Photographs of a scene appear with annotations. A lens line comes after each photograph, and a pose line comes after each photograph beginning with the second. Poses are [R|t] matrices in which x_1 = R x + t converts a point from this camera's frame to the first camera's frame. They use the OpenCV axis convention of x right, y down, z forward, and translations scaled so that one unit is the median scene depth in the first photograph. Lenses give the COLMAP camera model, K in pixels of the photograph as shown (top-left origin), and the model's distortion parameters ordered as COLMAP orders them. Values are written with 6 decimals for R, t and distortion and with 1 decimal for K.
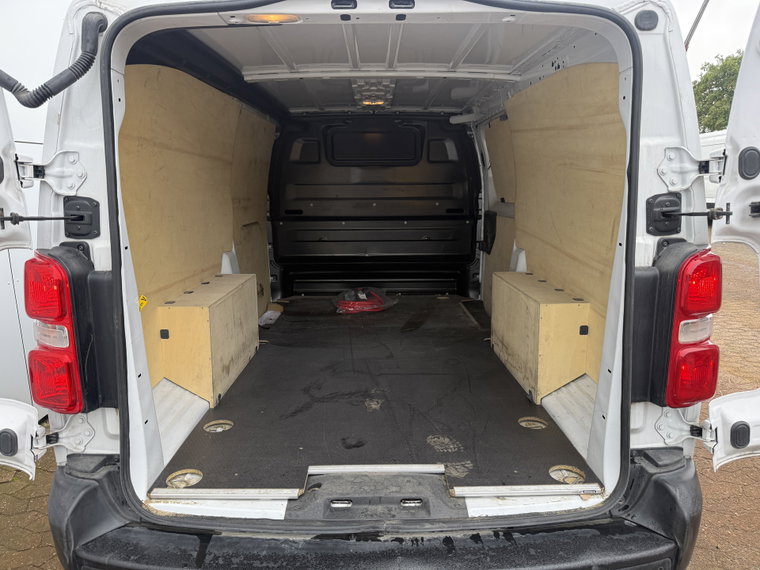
lens RADIAL K [[539.3, 0, 382.7], [0, 539.3, 307.8], [0, 0, 1]] dist [0.043773, -0.052882]
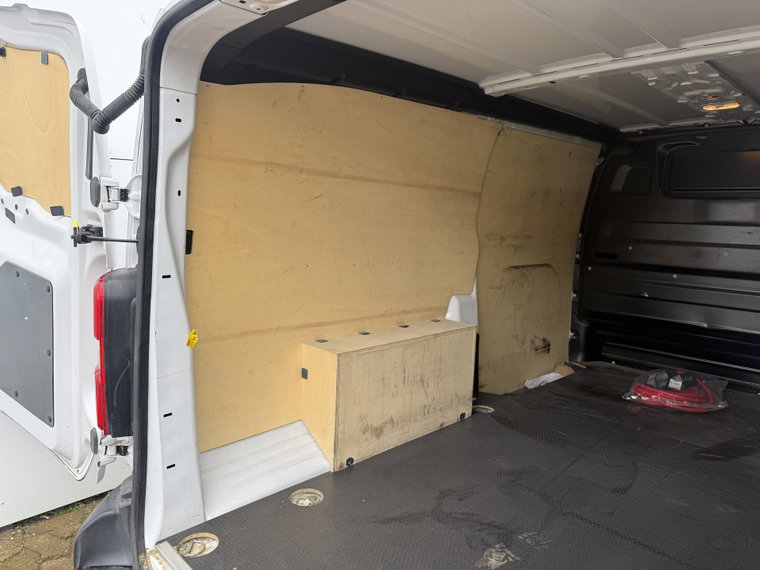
lens RADIAL K [[539.3, 0, 376.5], [0, 539.3, 297.6], [0, 0, 1]] dist [0.043773, -0.052882]
pose [[0.696446, 0.138941, -0.704030, 0.303056], [-0.194212, 0.980958, 0.001474, -0.101224], [0.690829, 0.135705, 0.710169, 0.407727]]
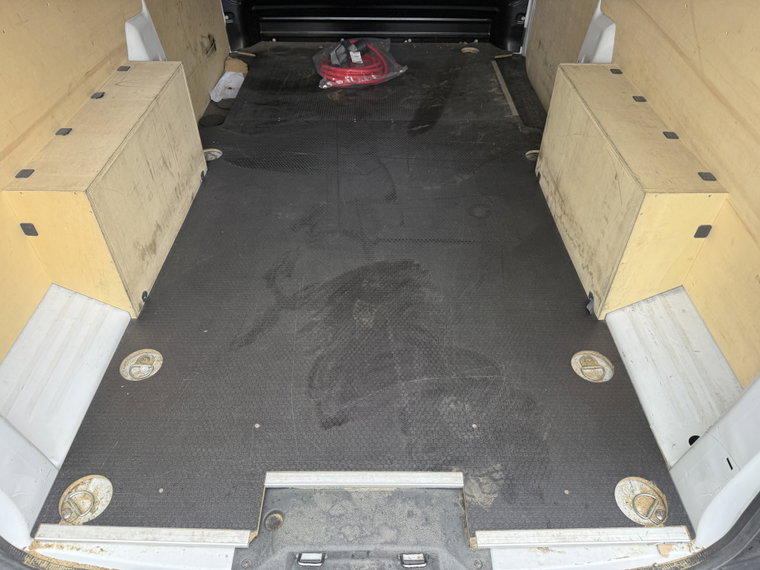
lens RADIAL K [[539.3, 0, 380.9], [0, 539.3, 293.2], [0, 0, 1]] dist [0.043773, -0.052882]
pose [[0.999802, 0.019570, -0.003705, 0.006027], [-0.014980, 0.861434, 0.507648, -0.207449], [0.013126, -0.507492, 0.861556, 0.420594]]
